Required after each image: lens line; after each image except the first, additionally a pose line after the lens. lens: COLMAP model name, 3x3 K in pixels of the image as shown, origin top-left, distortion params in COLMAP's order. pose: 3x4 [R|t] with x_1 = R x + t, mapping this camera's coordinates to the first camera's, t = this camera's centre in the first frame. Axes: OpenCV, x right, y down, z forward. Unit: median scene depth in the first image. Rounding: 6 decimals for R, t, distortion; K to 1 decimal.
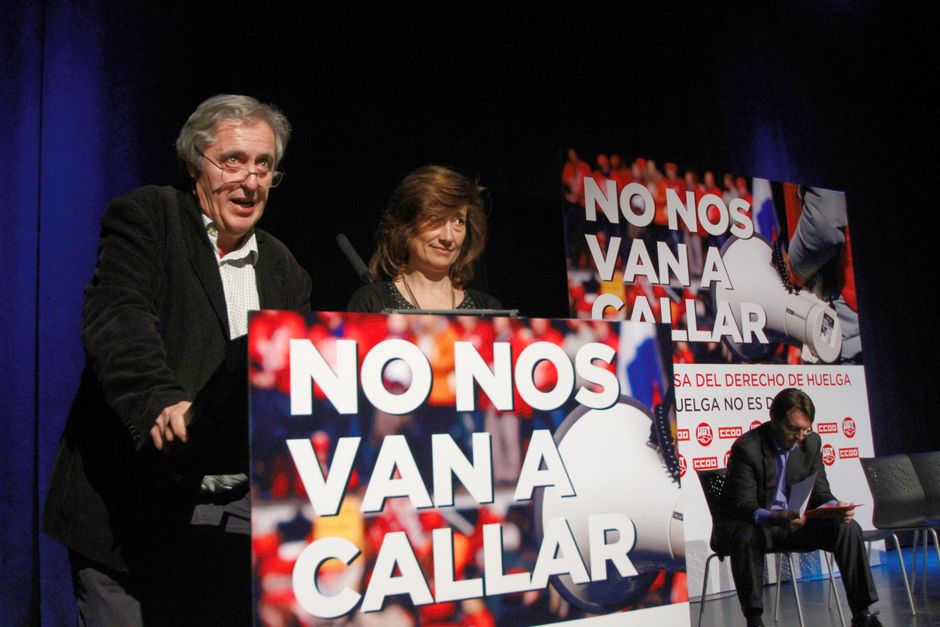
lens RADIAL K [[964.1, 0, 470.0], [0, 964.1, 313.5], [0, 0, 1]] dist [-0.033404, -0.007209]
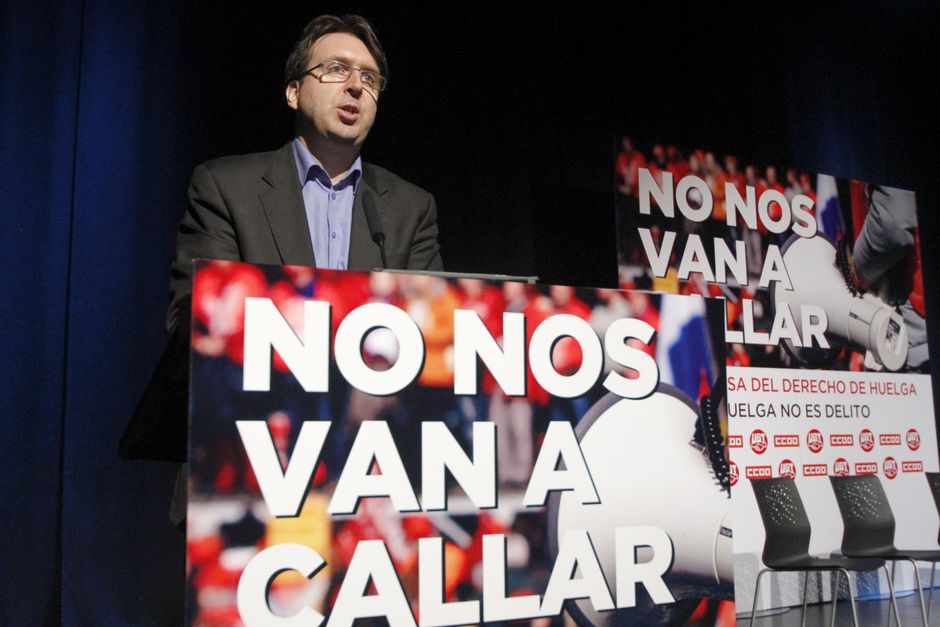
lens RADIAL K [[964.1, 0, 470.0], [0, 964.1, 313.5], [0, 0, 1]] dist [-0.033404, -0.007209]
pose [[0.998087, 0.026700, -0.055767, 0.042040], [-0.026701, 0.999643, 0.000716, 0.031409], [0.055766, 0.000774, 0.998444, 0.182129]]
